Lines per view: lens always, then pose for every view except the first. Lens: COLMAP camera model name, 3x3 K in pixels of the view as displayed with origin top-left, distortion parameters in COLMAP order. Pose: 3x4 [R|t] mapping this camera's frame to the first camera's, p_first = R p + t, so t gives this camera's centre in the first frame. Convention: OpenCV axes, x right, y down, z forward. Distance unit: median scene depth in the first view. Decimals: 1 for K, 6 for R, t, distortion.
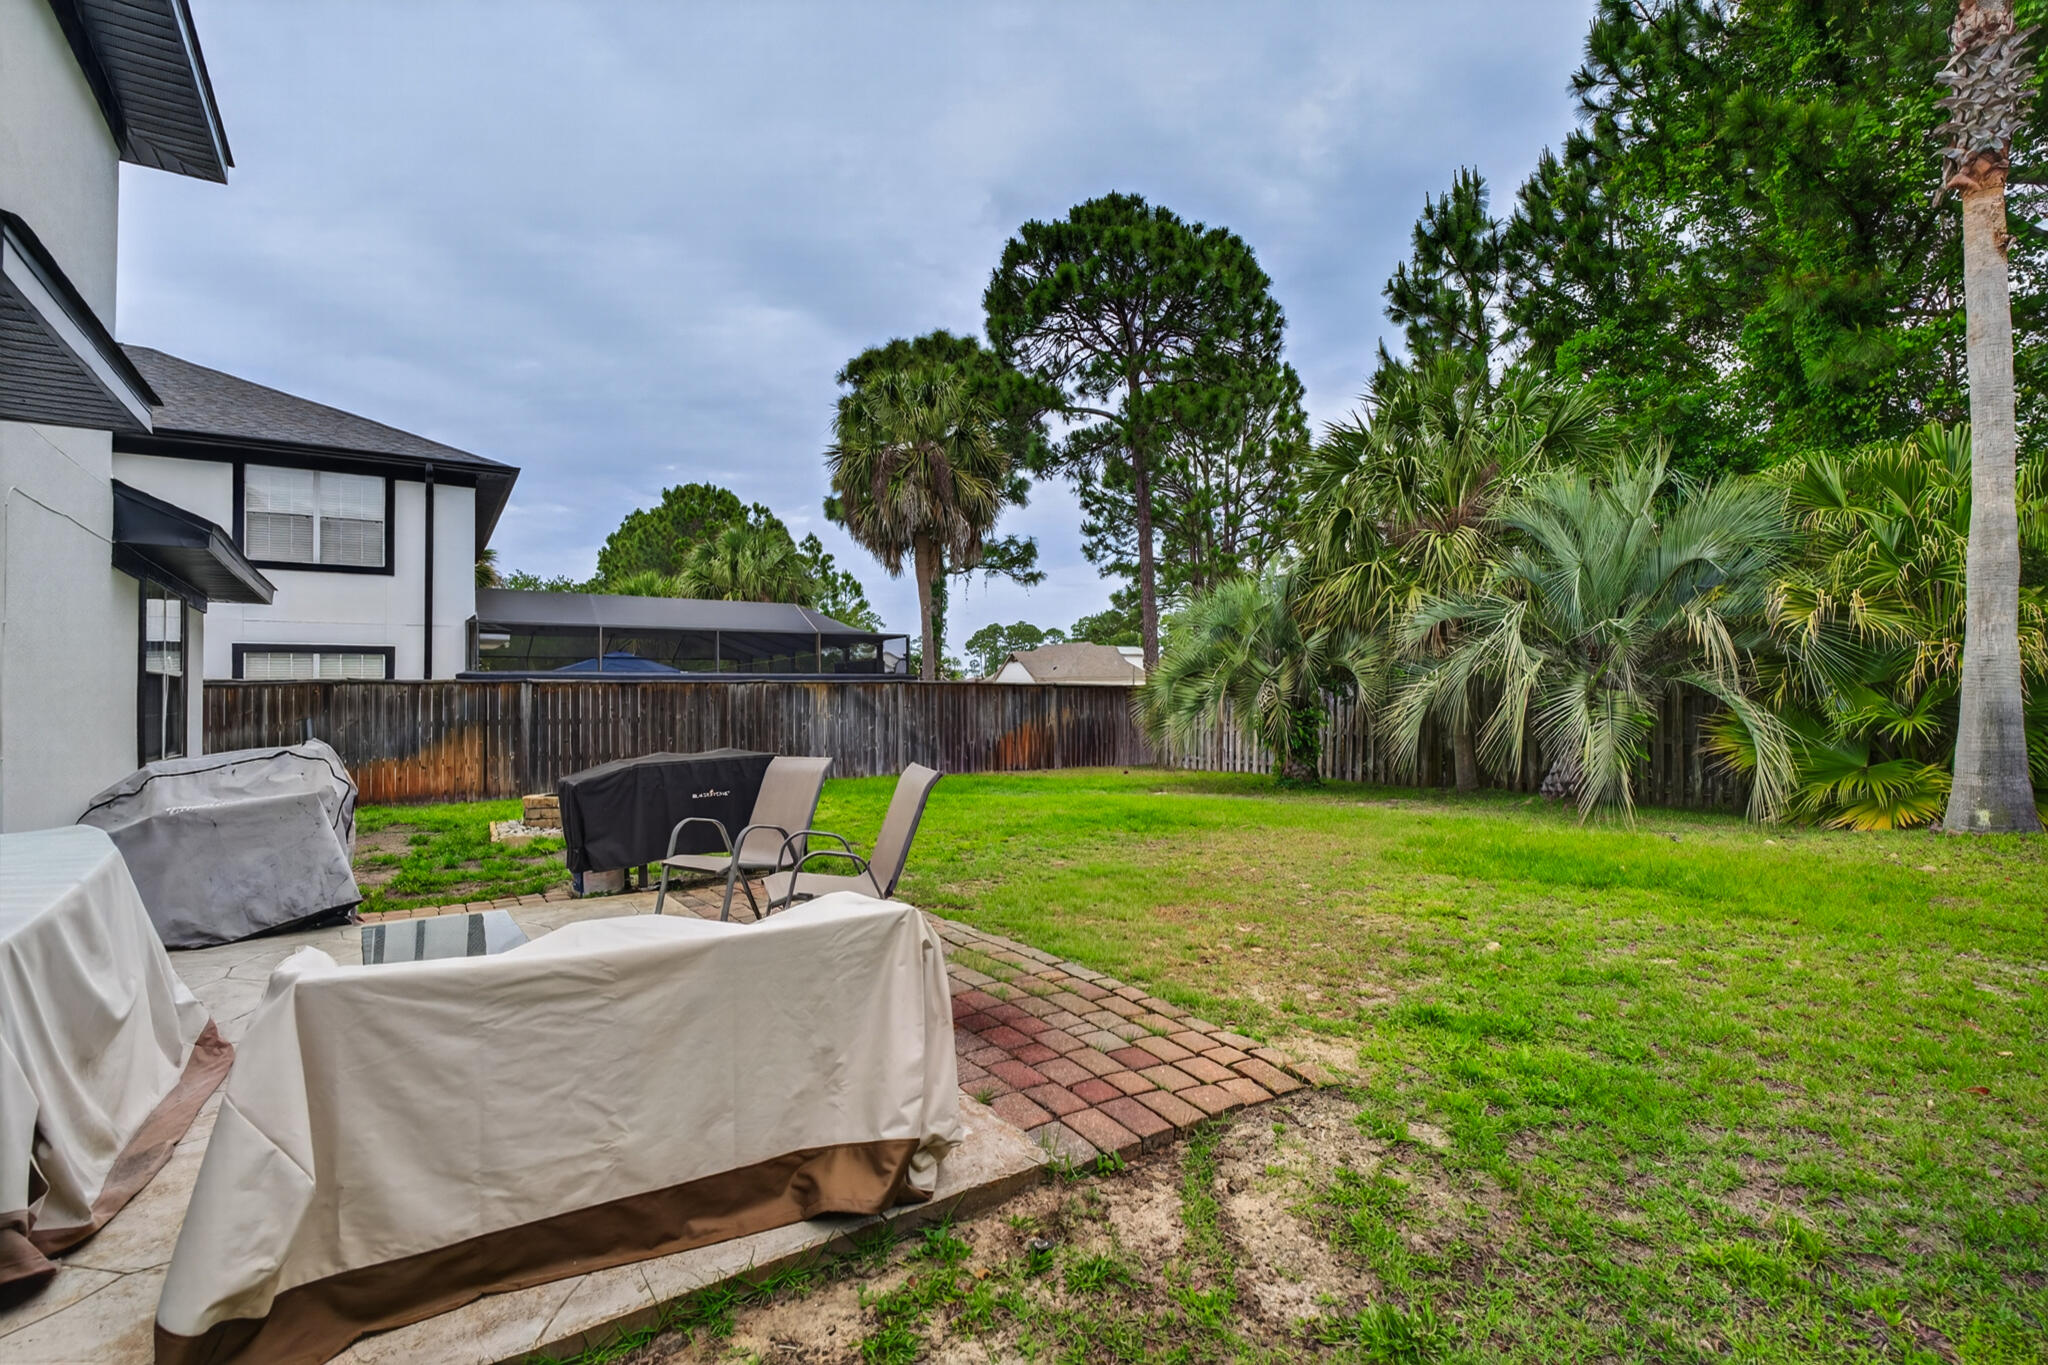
lens RADIAL K [[946.9, 0, 1023.7], [0, 946.9, 680.9], [0, 0, 1]] dist [-0.004054, -0.001038]
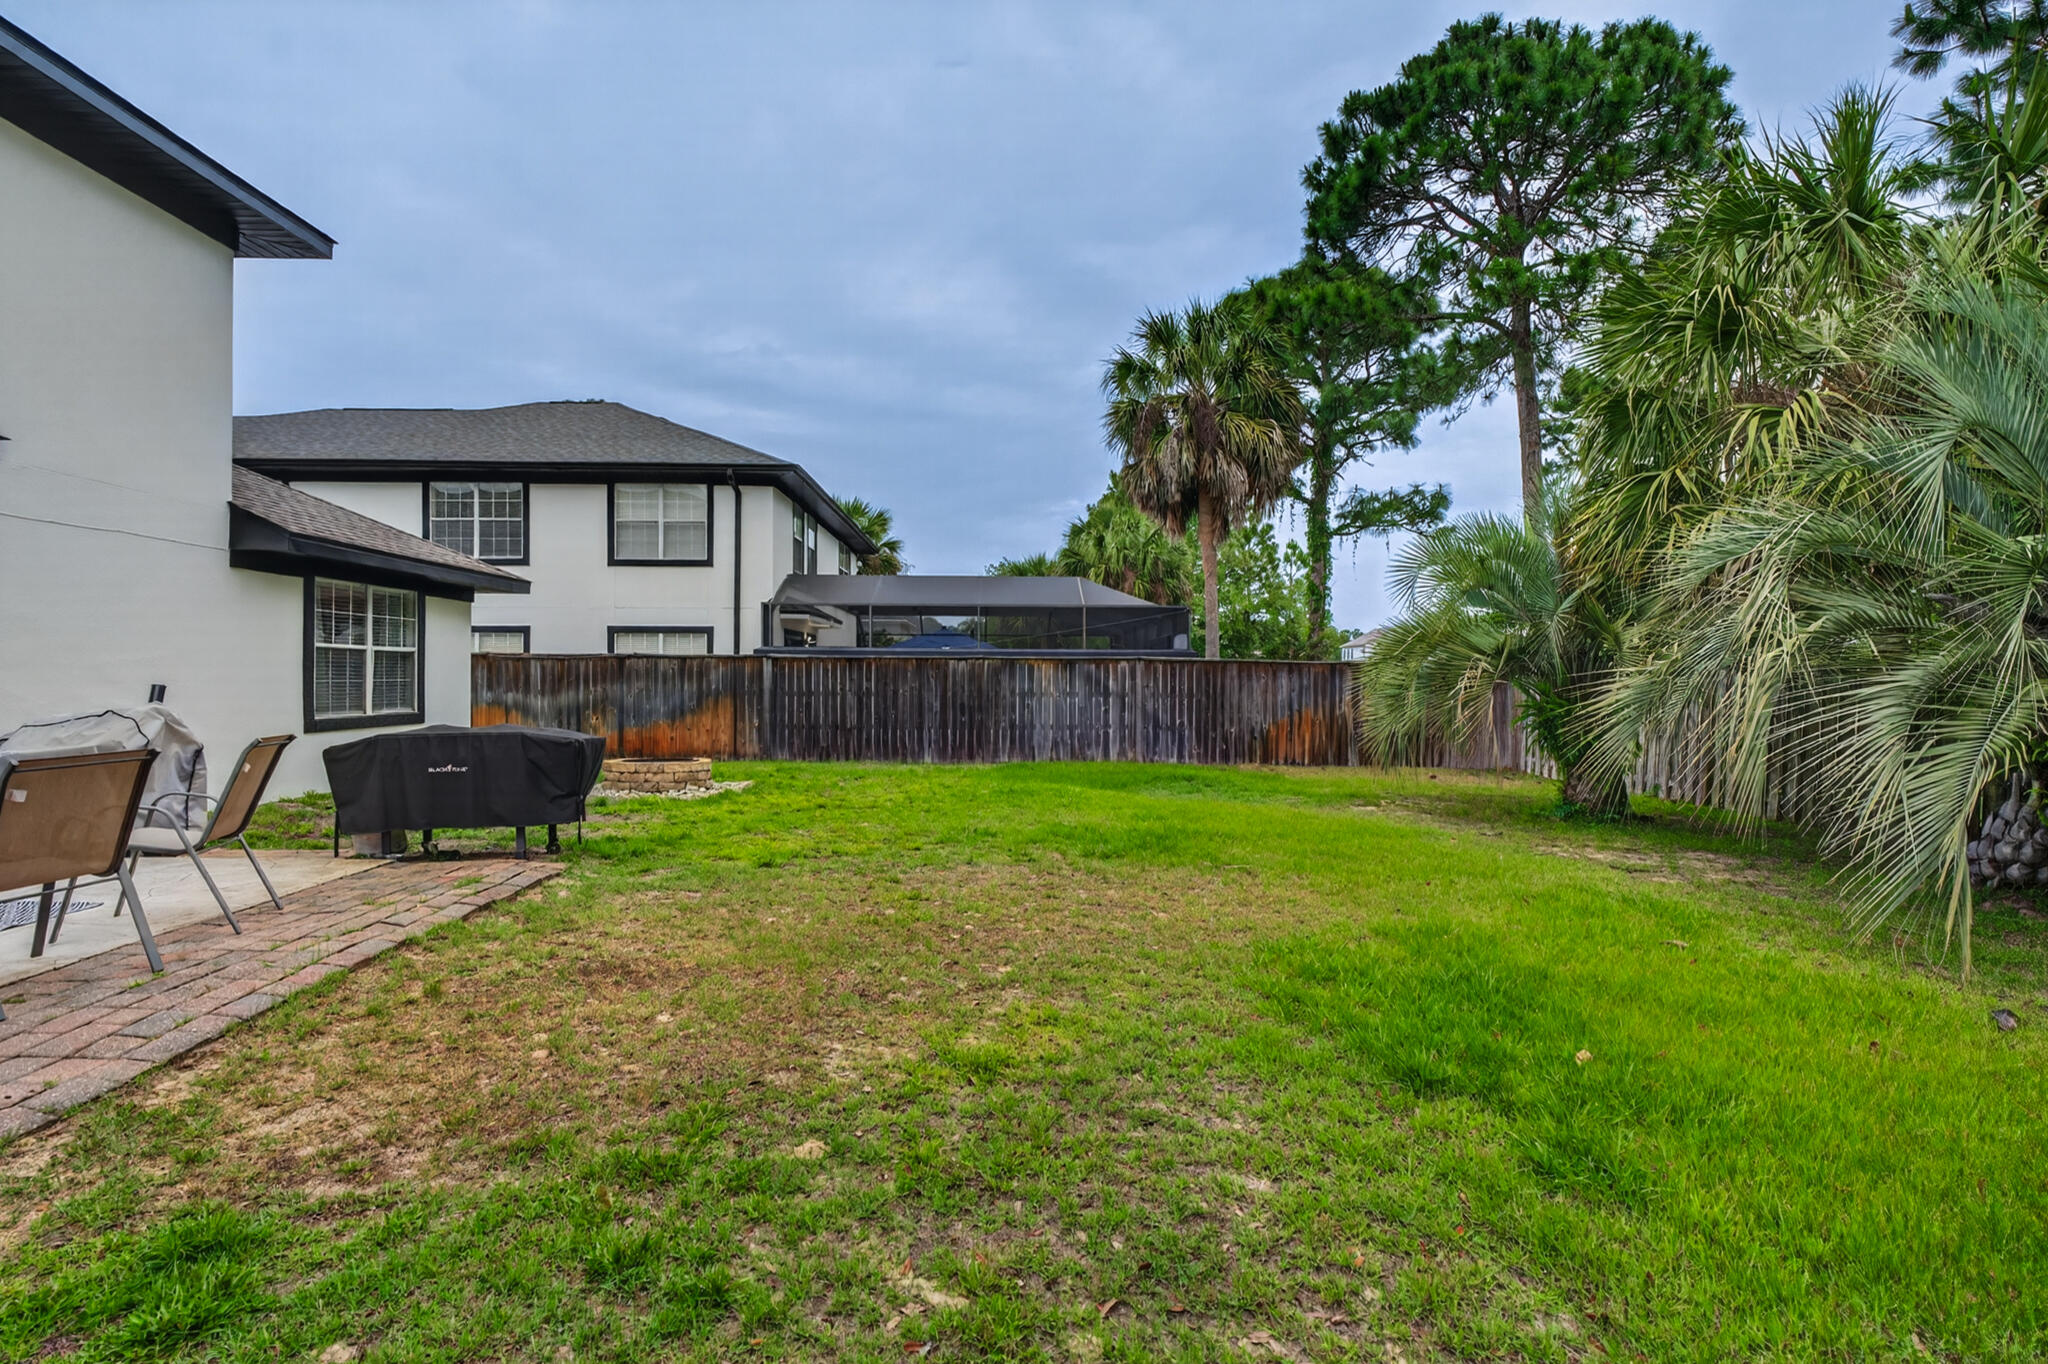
lens RADIAL K [[946.9, 0, 1020.4], [0, 946.9, 677.0], [0, 0, 1]] dist [-0.004054, -0.001038]
pose [[0.837626, 0.015665, -0.546020, 0.306485], [-0.004370, 0.999749, 0.021980, -0.000931], [0.546227, -0.016025, 0.837484, 0.212258]]
